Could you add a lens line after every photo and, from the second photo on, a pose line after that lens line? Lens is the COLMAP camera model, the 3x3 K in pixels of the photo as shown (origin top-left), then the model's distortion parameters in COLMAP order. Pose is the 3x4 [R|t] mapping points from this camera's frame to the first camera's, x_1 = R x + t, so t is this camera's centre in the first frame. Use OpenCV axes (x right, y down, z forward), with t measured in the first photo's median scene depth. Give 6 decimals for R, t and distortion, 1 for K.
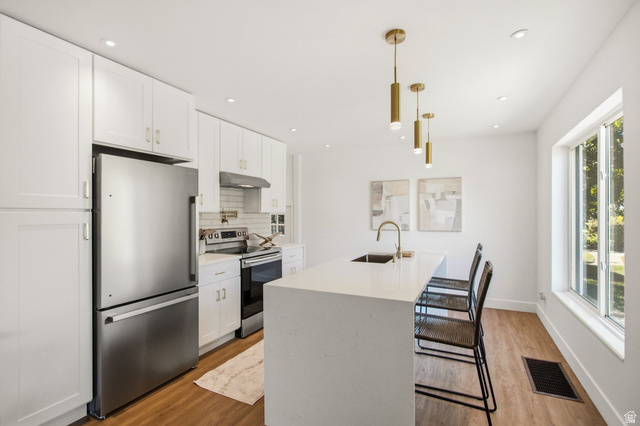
lens RADIAL K [[304.6, 0, 320.0], [0, 304.6, 213.0], [0, 0, 1]] dist [-0.002753, -0.000488]
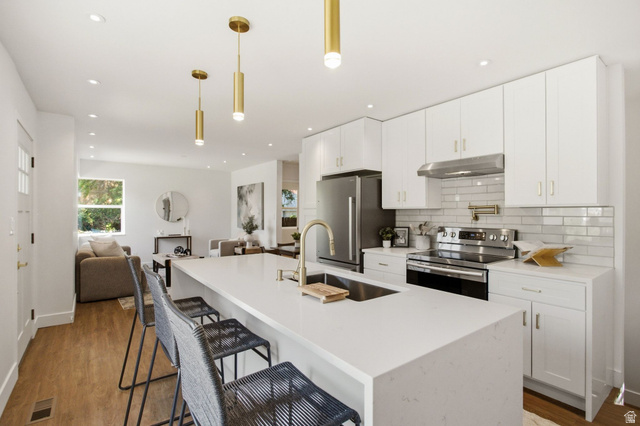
lens RADIAL K [[304.6, 0, 320.0], [0, 304.6, 213.0], [0, 0, 1]] dist [-0.002753, -0.000488]
pose [[-0.446474, 0.003775, -0.894788, 0.600246], [0.000360, 0.999992, 0.004040, 0.009813], [0.894796, 0.001482, -0.446472, 1.059582]]
